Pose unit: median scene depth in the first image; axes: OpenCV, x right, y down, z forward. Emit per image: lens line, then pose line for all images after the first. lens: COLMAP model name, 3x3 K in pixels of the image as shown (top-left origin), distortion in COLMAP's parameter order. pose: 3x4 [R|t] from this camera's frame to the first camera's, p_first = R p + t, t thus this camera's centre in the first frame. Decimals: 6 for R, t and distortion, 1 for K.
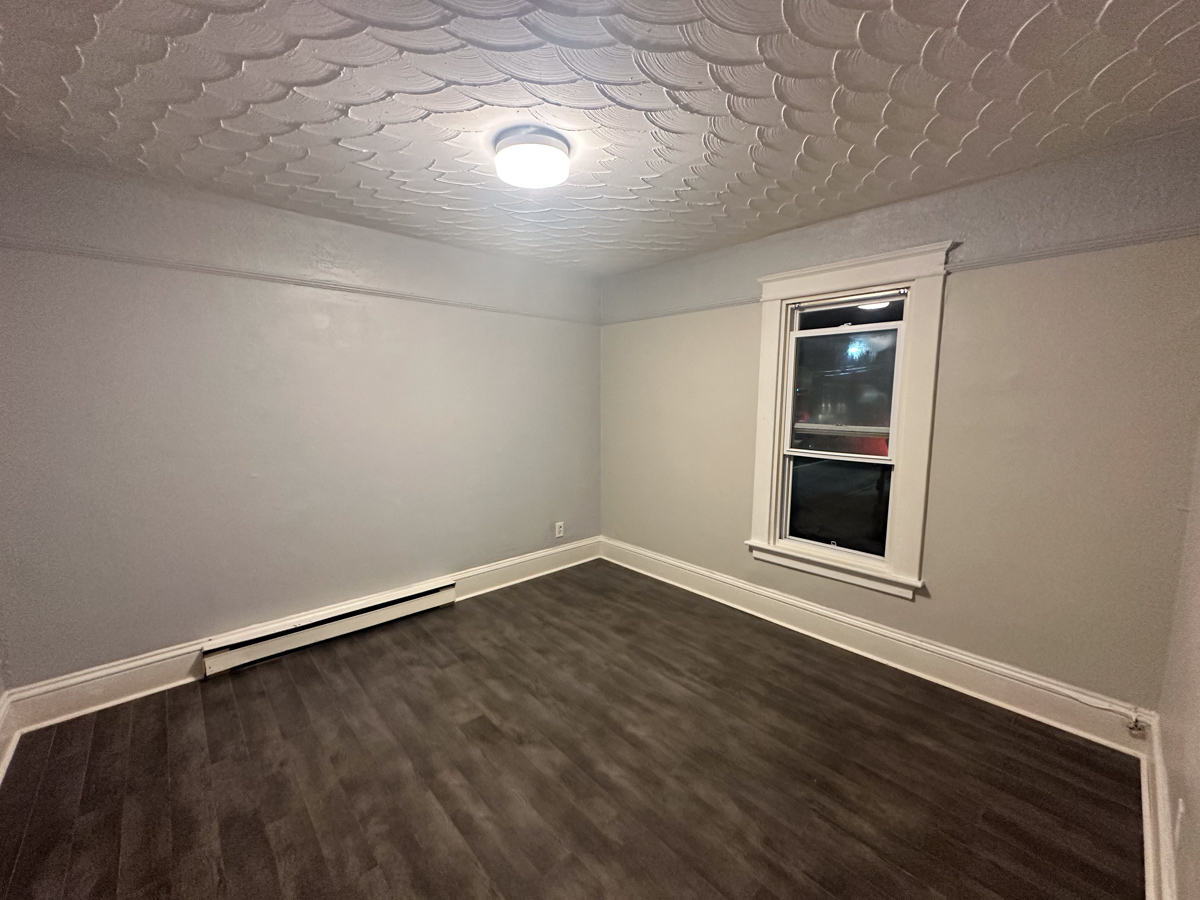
lens RADIAL K [[478.1, 0, 598.3], [0, 478.1, 451.2], [0, 0, 1]] dist [-0.002279, -0.000063]
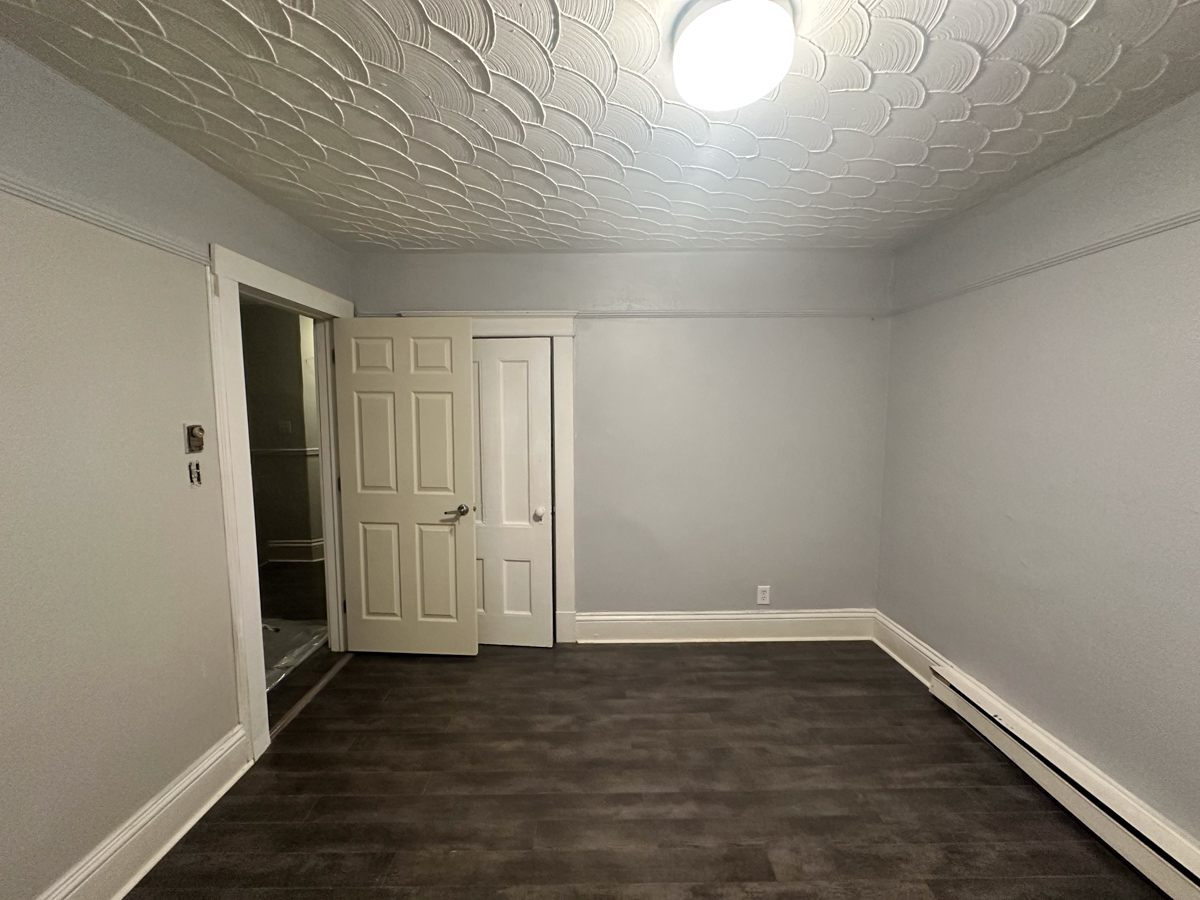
lens RADIAL K [[478.1, 0, 598.3], [0, 478.1, 451.2], [0, 0, 1]] dist [-0.002279, -0.000063]
pose [[-0.668695, 0.063779, -0.740796, 0.368241], [-0.089667, 0.982126, 0.165495, -0.135211], [0.738110, 0.177091, -0.651024, 1.051732]]
